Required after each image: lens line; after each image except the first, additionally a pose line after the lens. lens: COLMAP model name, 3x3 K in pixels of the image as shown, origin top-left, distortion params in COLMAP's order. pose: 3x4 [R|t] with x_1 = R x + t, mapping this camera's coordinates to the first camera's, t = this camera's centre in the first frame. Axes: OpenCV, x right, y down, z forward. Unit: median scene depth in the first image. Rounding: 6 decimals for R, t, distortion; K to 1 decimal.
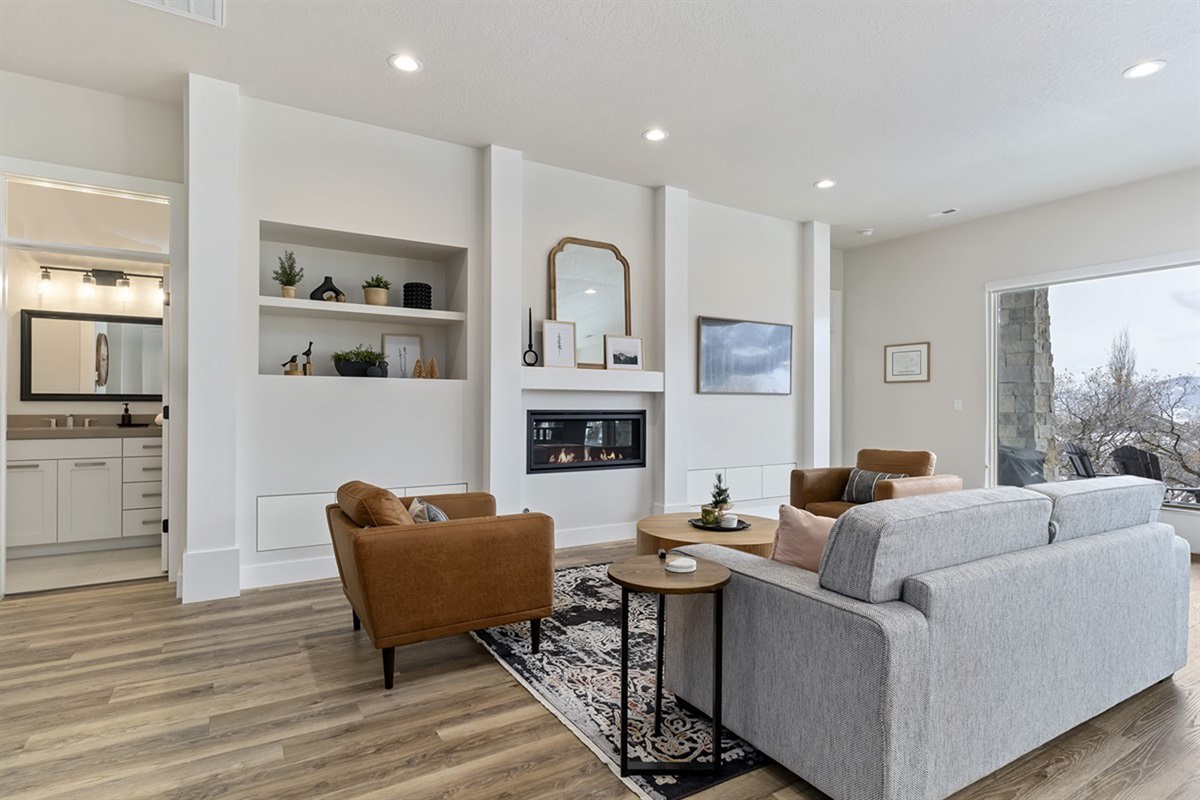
lens RADIAL K [[619.7, 0, 600.0], [0, 619.7, 400.0], [0, 0, 1]] dist [-0.002207, 0.001480]
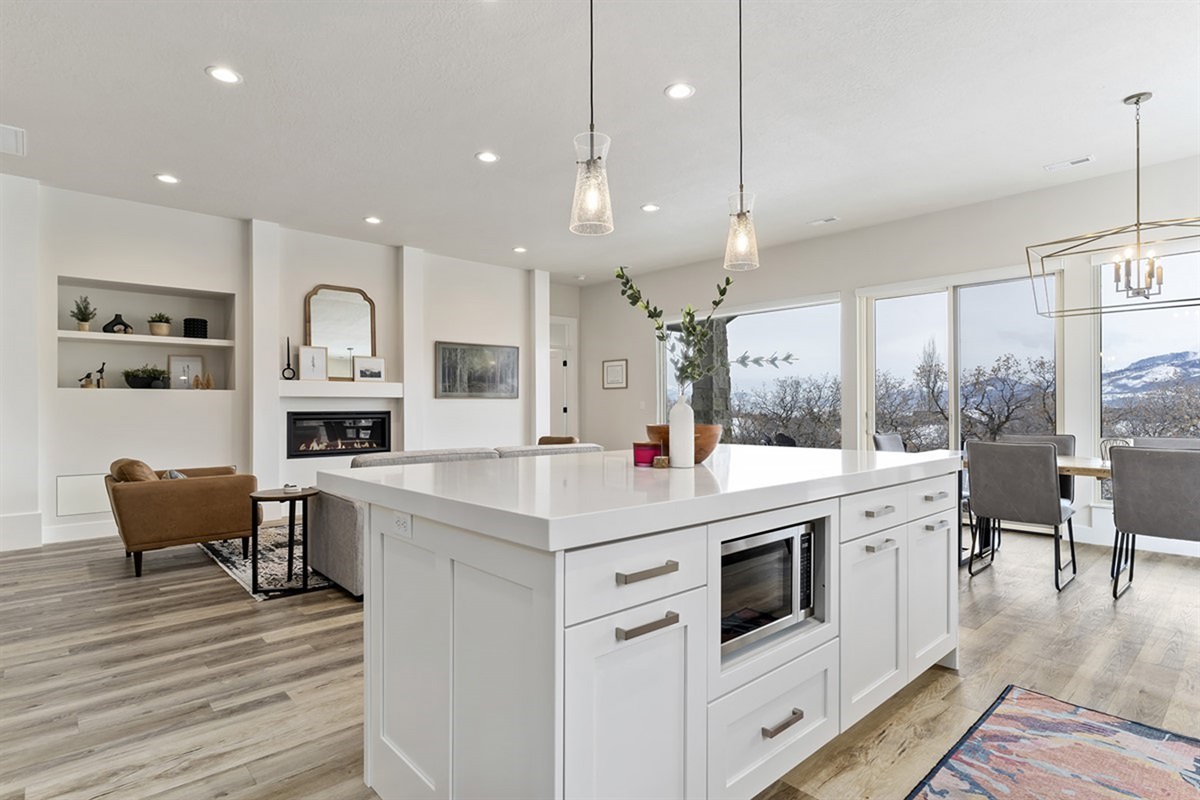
lens RADIAL K [[619.7, 0, 600.0], [0, 619.7, 400.0], [0, 0, 1]] dist [-0.002207, 0.001480]
pose [[0.982445, -0.006673, 0.186436, 0.320341], [0.006950, 0.999976, -0.000832, -0.004093], [-0.186425, 0.002114, 0.982467, -0.490440]]
